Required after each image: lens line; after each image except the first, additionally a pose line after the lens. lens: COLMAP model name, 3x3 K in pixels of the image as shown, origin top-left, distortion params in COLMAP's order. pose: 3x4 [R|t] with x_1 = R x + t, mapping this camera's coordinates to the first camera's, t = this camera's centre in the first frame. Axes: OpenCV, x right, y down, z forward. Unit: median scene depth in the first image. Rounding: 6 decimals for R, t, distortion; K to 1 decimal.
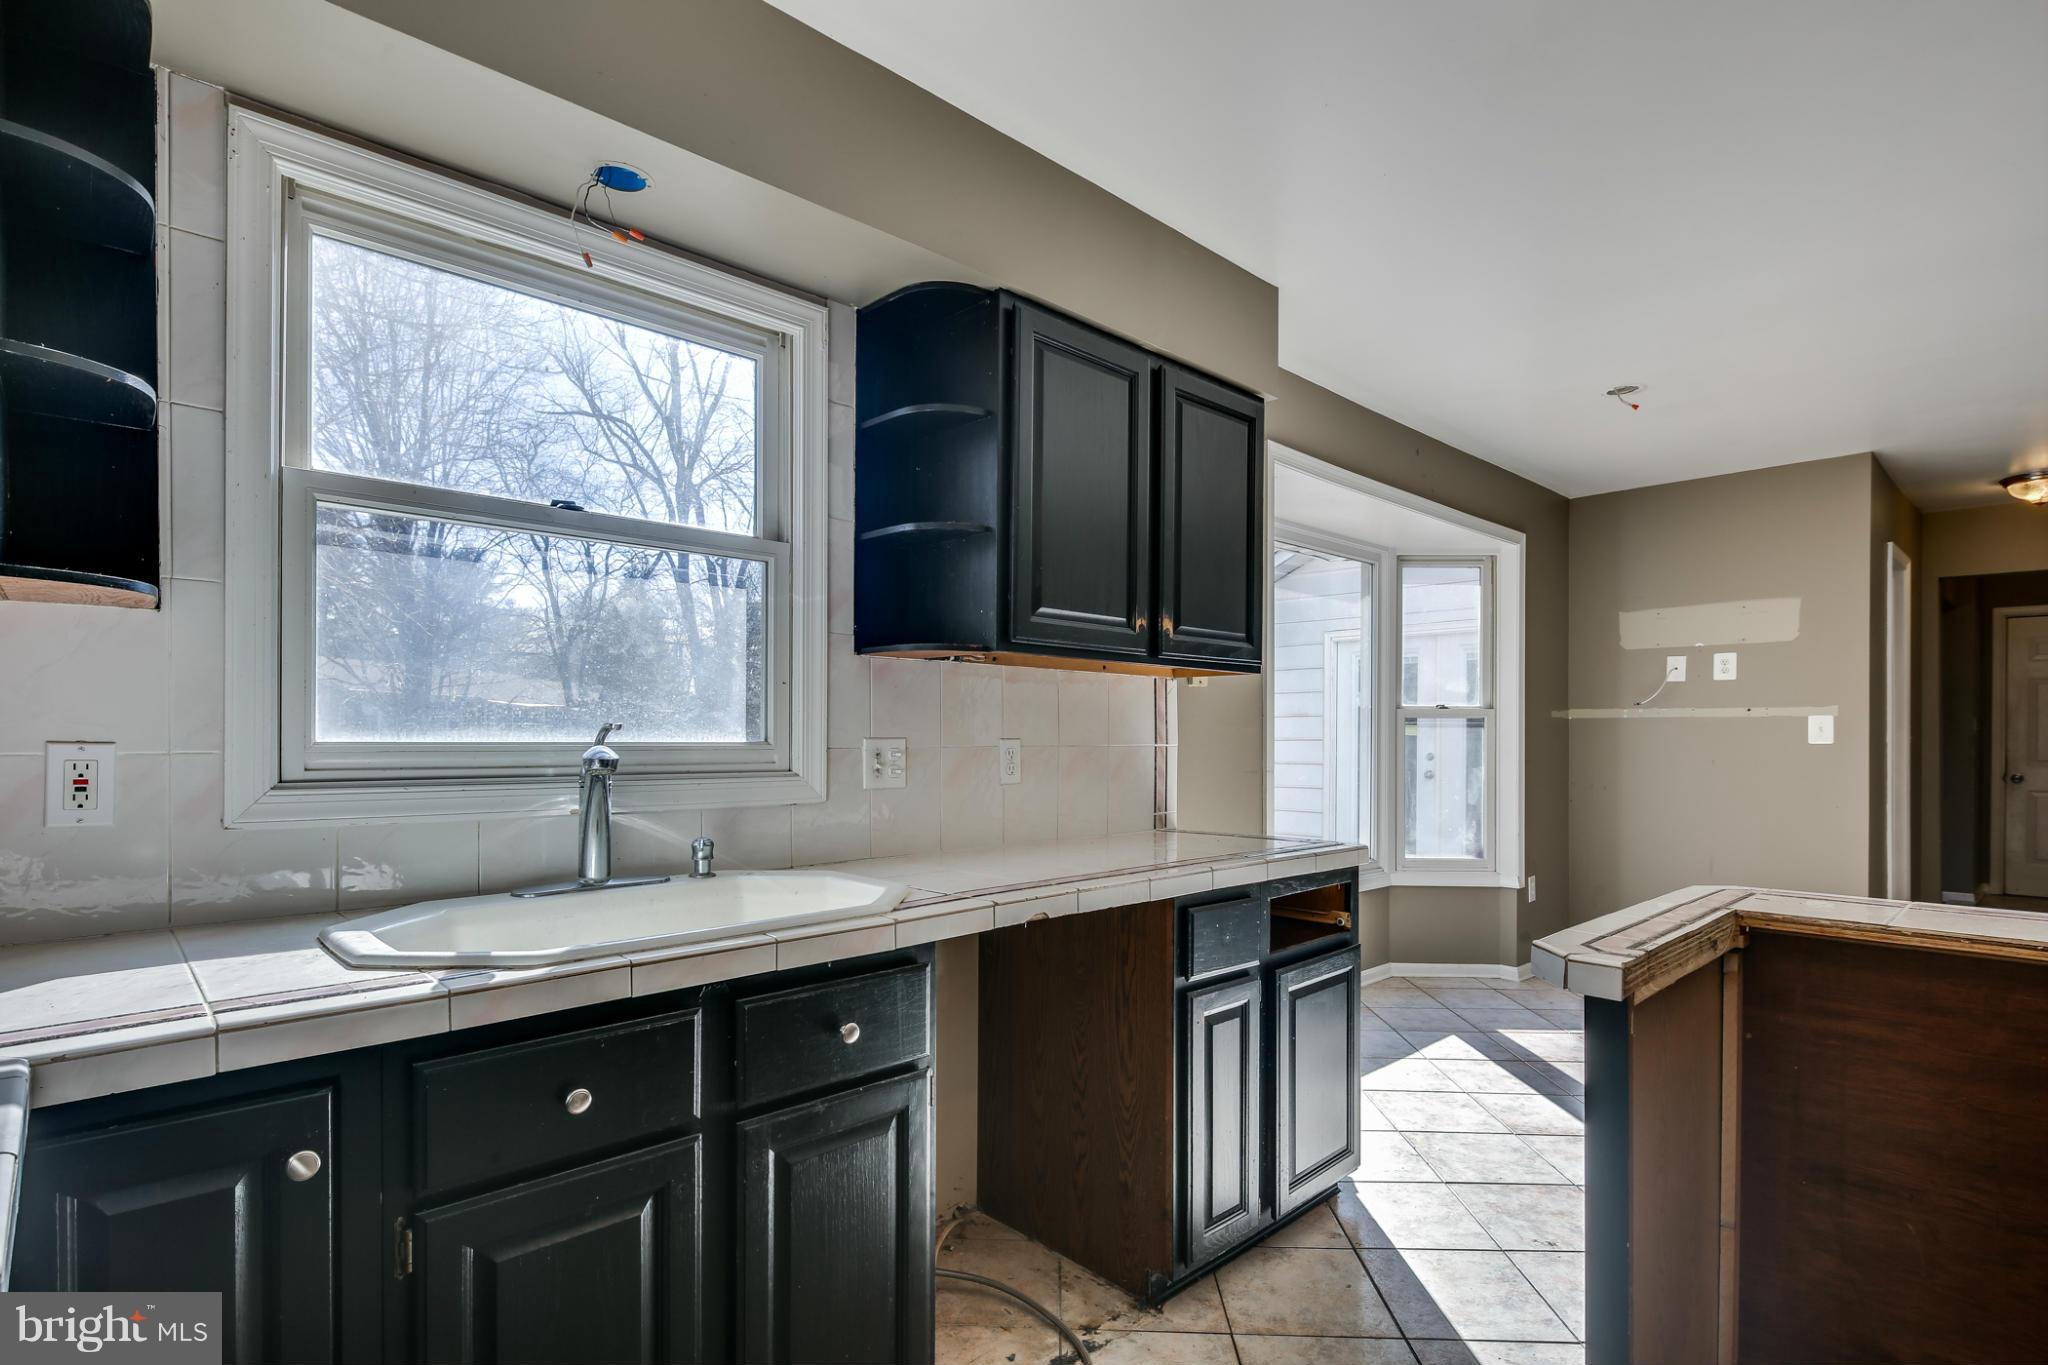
lens RADIAL K [[1010.0, 0, 1025.3], [0, 1010.0, 739.1], [0, 0, 1]] dist [-0.000207, -0.001105]
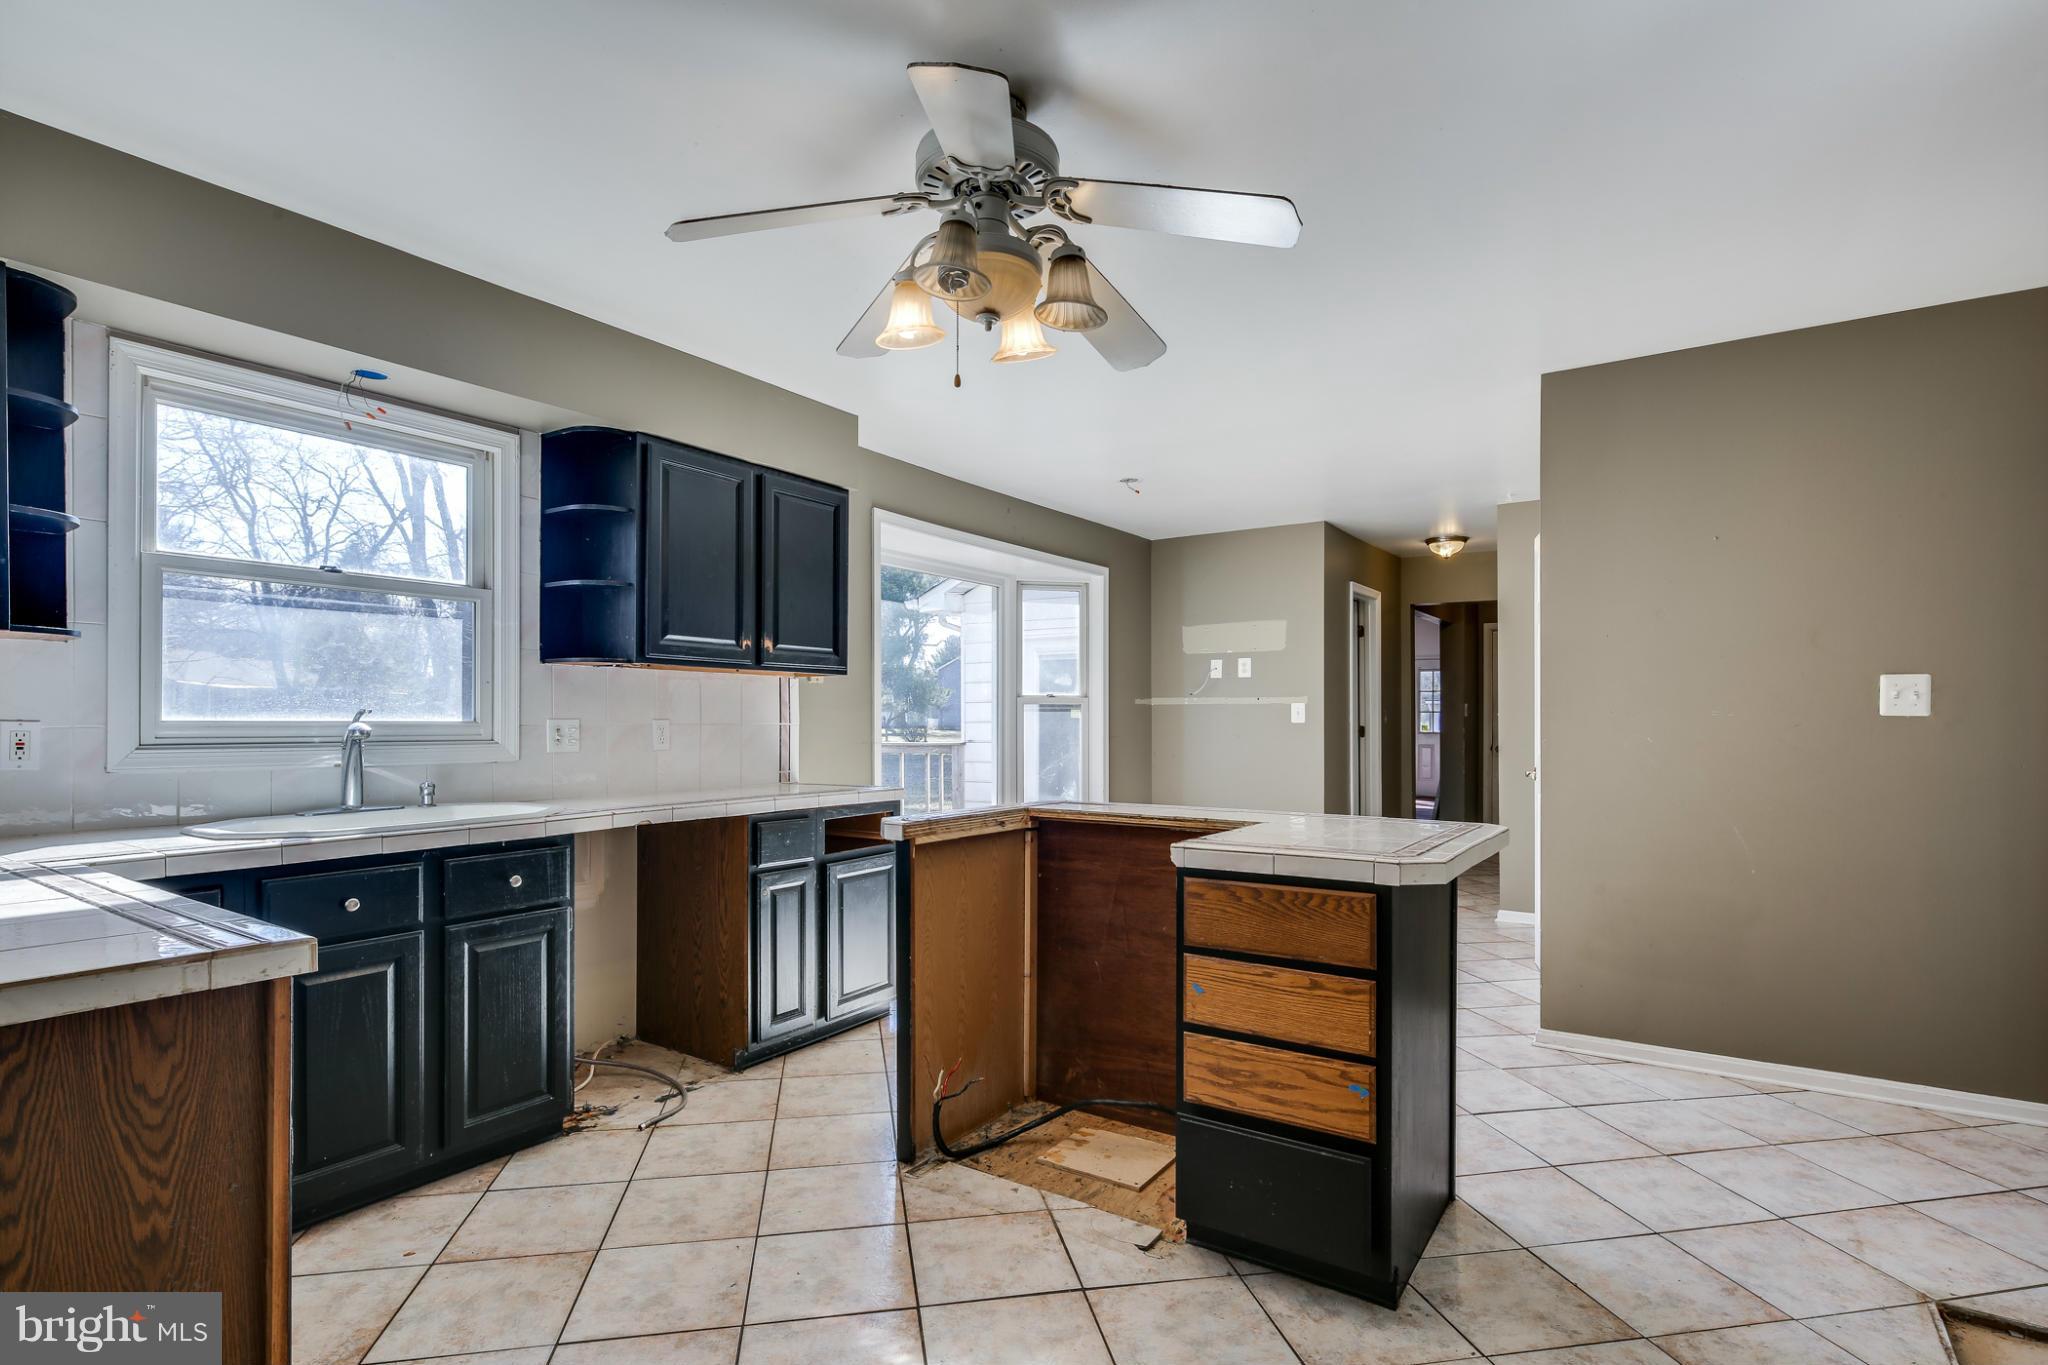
lens RADIAL K [[1004.1, 0, 1027.1], [0, 1004.1, 720.8], [0, 0, 1]] dist [-0.001616, -0.001027]
pose [[0.976352, -0.002280, 0.216175, 0.217398], [0.002786, 0.999994, -0.002040, 0.007126], [-0.216169, 0.002594, 0.976352, -0.620600]]
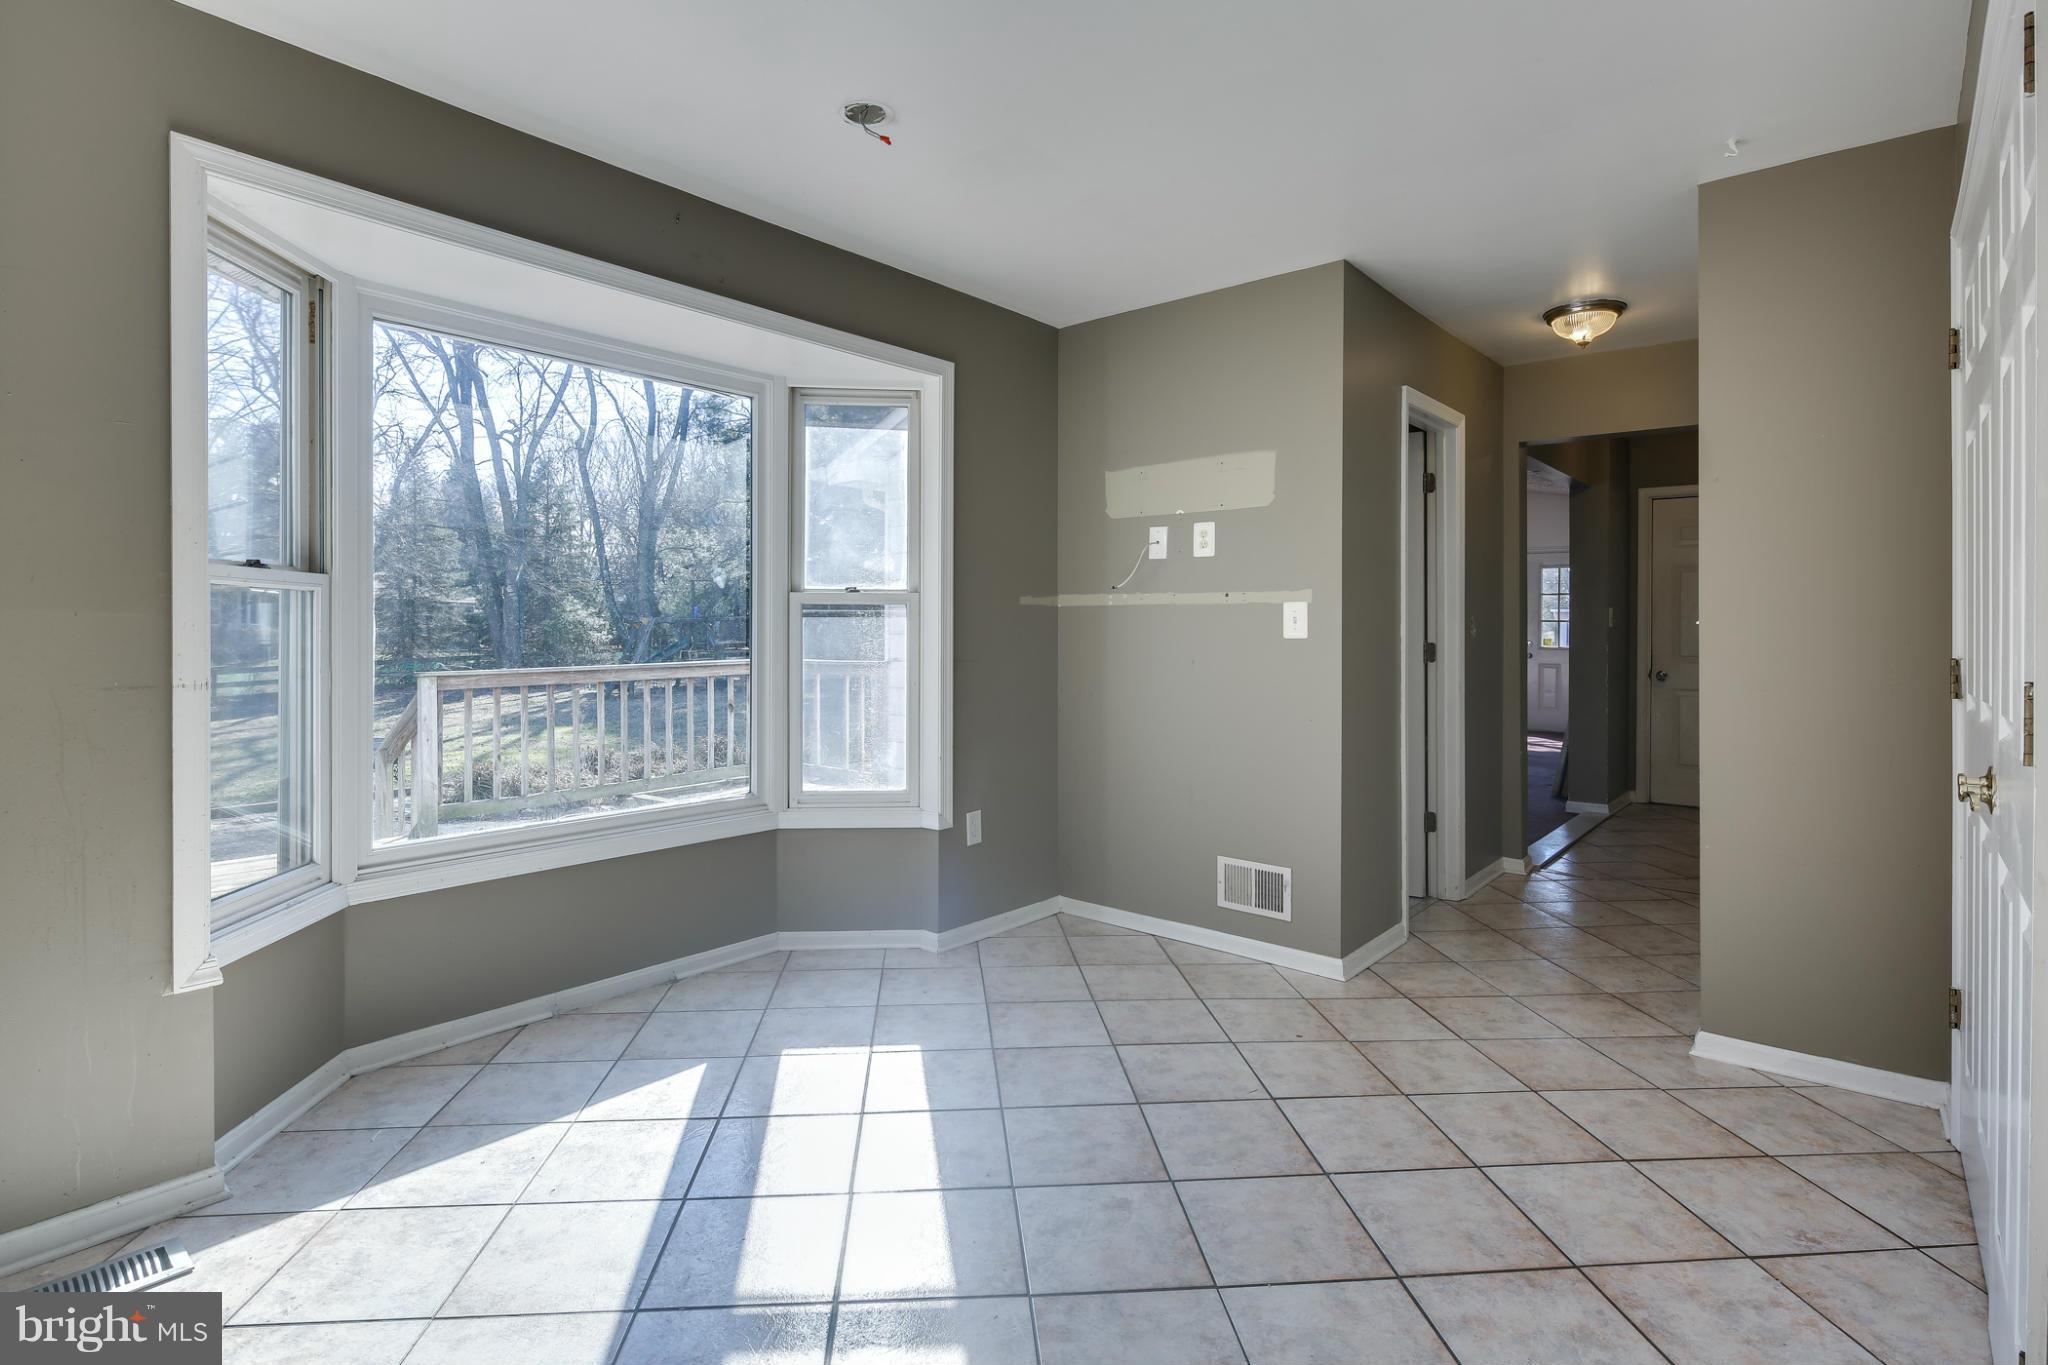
lens RADIAL K [[1011.0, 0, 1025.5], [0, 1011.0, 634.2], [0, 0, 1]] dist [0.001318, 0.000141]
pose [[0.993313, -0.000712, 0.115450, 1.005827], [0.000597, 0.999999, 0.001032, 0.000913], [-0.115450, -0.000956, 0.993313, 0.517512]]
